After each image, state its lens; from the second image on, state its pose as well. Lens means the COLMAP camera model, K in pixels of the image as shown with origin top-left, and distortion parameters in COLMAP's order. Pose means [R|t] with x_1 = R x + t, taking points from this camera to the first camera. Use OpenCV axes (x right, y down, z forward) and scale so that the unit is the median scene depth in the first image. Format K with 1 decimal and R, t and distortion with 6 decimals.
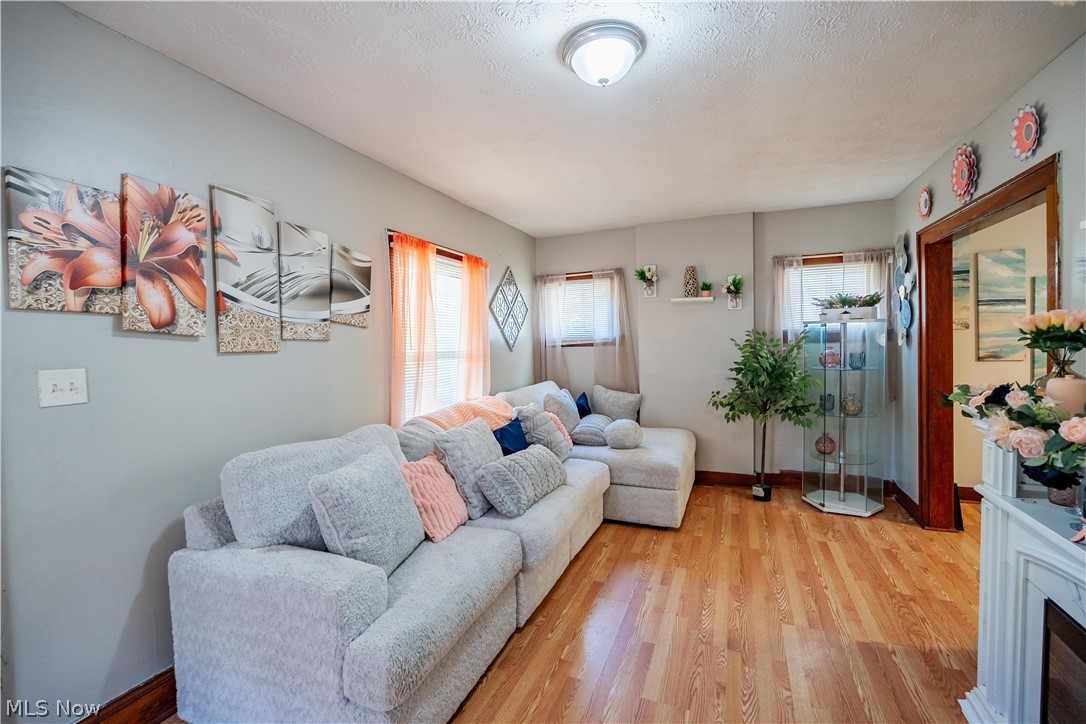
lens RADIAL K [[476.2, 0, 540.5], [0, 476.2, 362.1], [0, 0, 1]] dist [-0.011645, 0.001351]
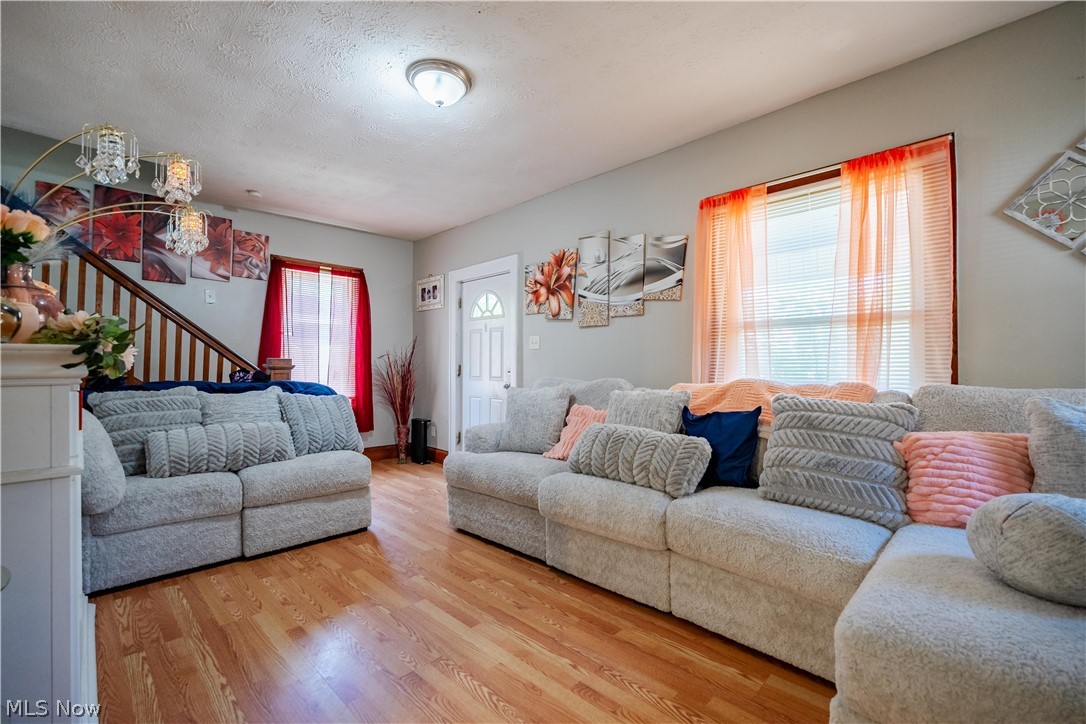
lens RADIAL K [[476.2, 0, 539.7], [0, 476.2, 362.1], [0, 0, 1]] dist [-0.011645, 0.001351]
pose [[-0.391623, 0.014448, -0.920012, 0.714854], [-0.023395, 0.999397, 0.025653, 0.046886], [0.919828, 0.031570, -0.391049, 1.030881]]
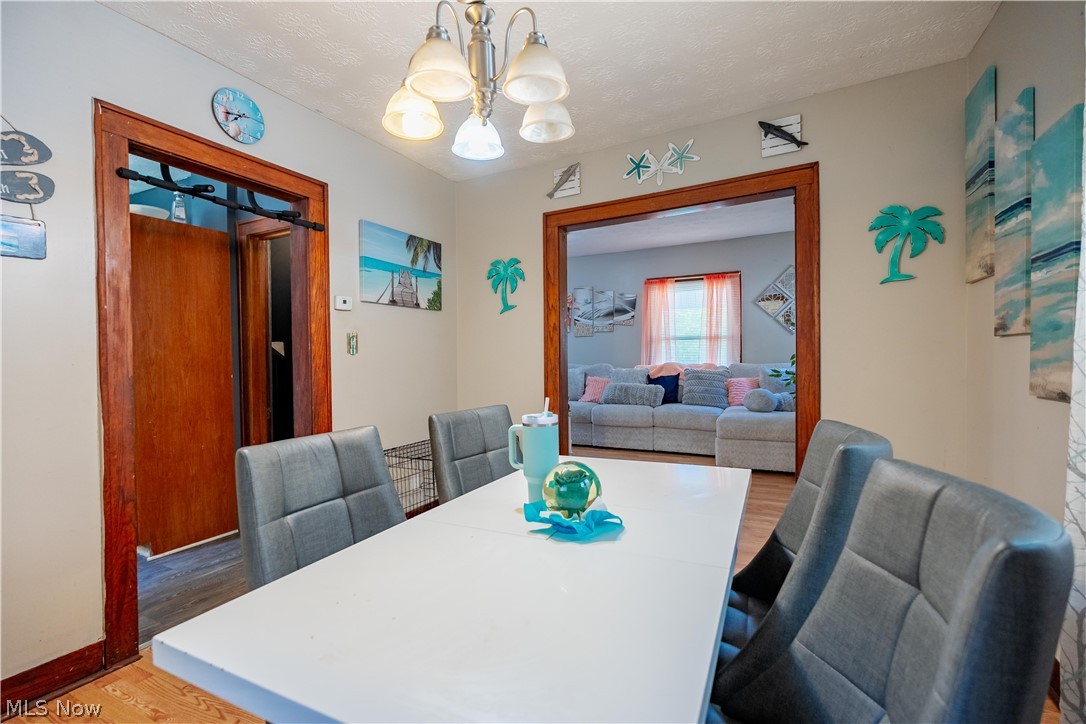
lens RADIAL K [[476.2, 0, 547.3], [0, 476.2, 360.2], [0, 0, 1]] dist [-0.011645, 0.001351]
pose [[-0.075975, 0.030869, -0.996632, 1.790559], [-0.020968, 0.999250, 0.032548, 0.026831], [0.996889, 0.023370, -0.075271, 0.691315]]
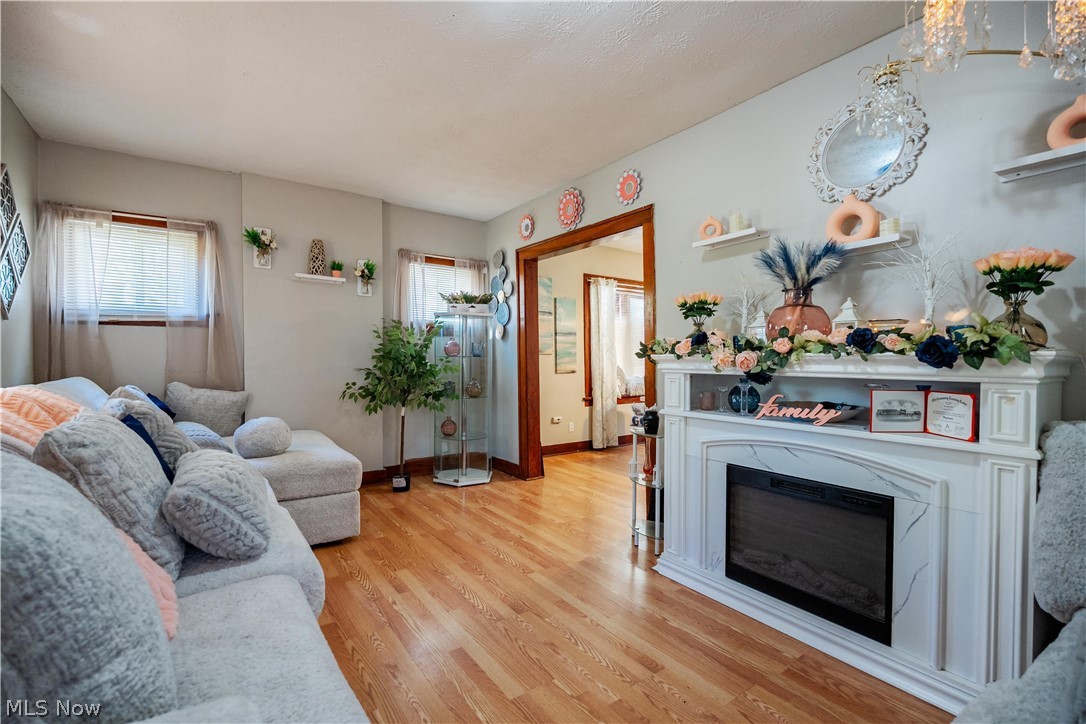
lens RADIAL K [[476.2, 0, 543.3], [0, 476.2, 362.1], [0, 0, 1]] dist [-0.011645, 0.001351]
pose [[0.528594, 0.020402, 0.848630, -0.284039], [0.022695, 0.999014, -0.038154, 0.091097], [-0.848571, 0.039428, 0.527610, 0.296174]]
